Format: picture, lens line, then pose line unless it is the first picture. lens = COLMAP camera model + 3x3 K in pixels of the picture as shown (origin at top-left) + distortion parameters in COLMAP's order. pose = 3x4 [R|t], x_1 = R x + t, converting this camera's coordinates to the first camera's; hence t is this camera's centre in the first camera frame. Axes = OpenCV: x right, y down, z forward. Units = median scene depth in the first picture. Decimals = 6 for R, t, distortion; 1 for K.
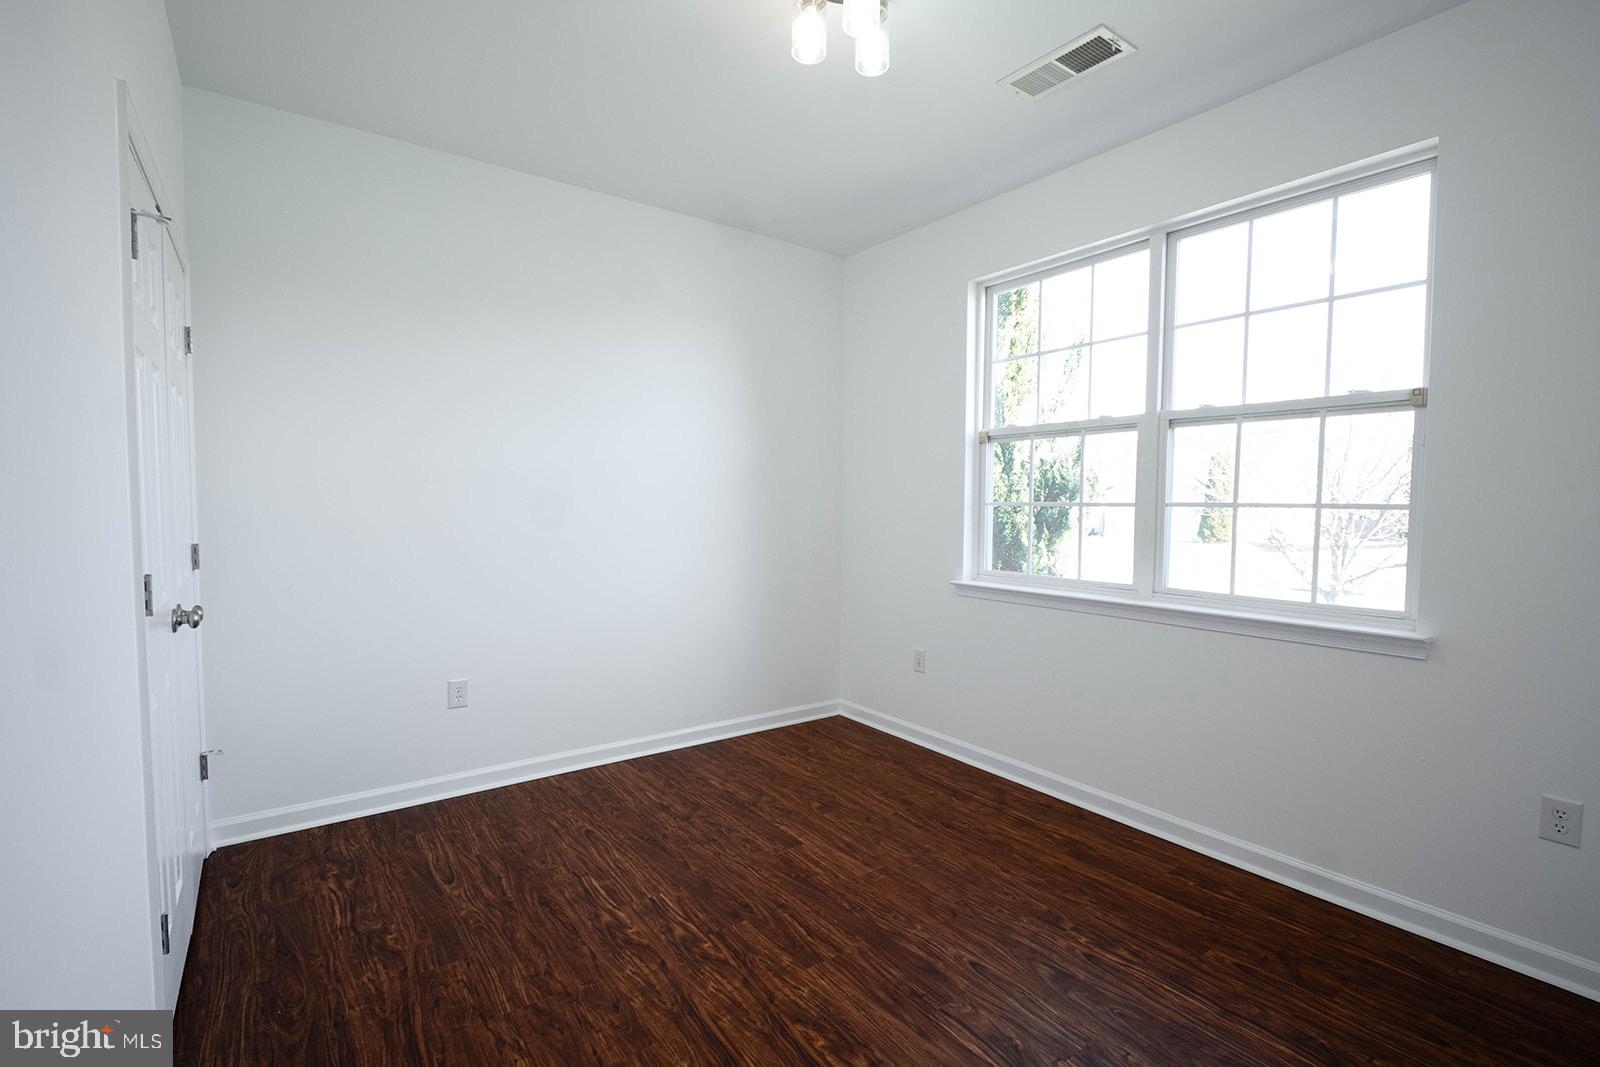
lens RADIAL K [[726.0, 0, 793.4], [0, 726.0, 532.4], [0, 0, 1]] dist [-0.013165, -0.000442]
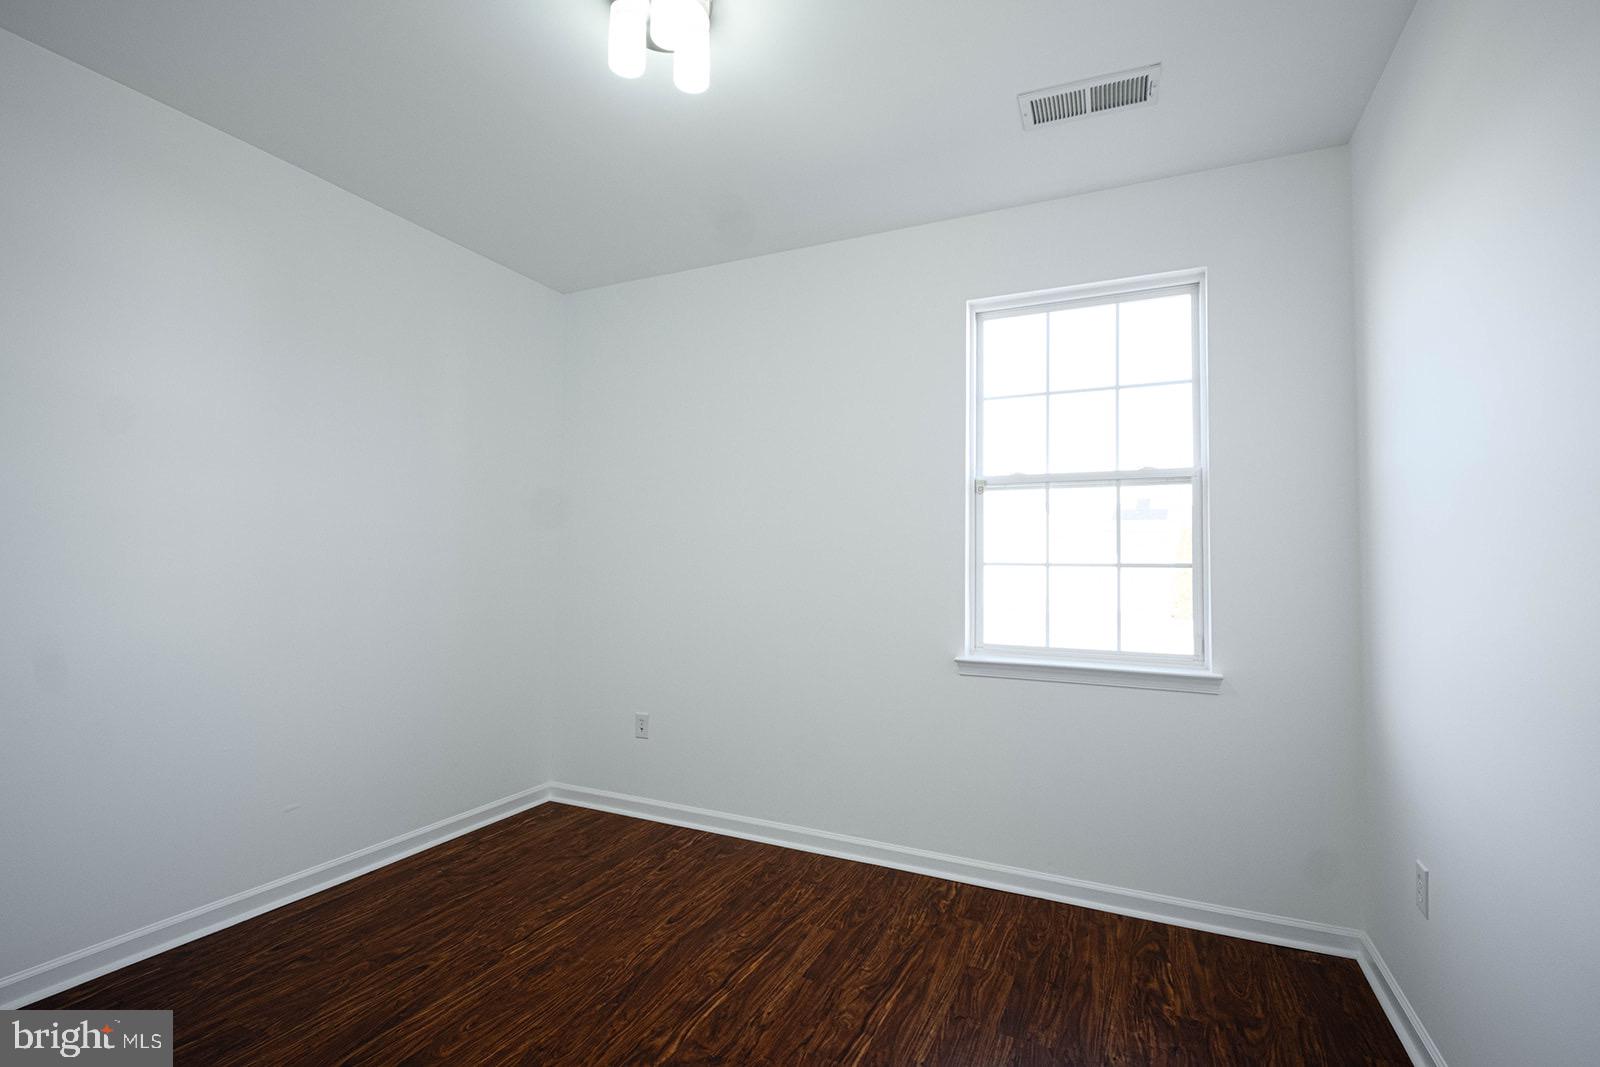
lens RADIAL K [[667.5, 0, 800.0], [0, 667.5, 533.5], [0, 0, 1]] dist [0.022509, -0.000056]
pose [[0.860258, 0.025630, 0.509214, -0.309008], [0.013108, 0.997294, -0.072341, -0.019492], [-0.509690, 0.068906, 0.857594, 0.426191]]
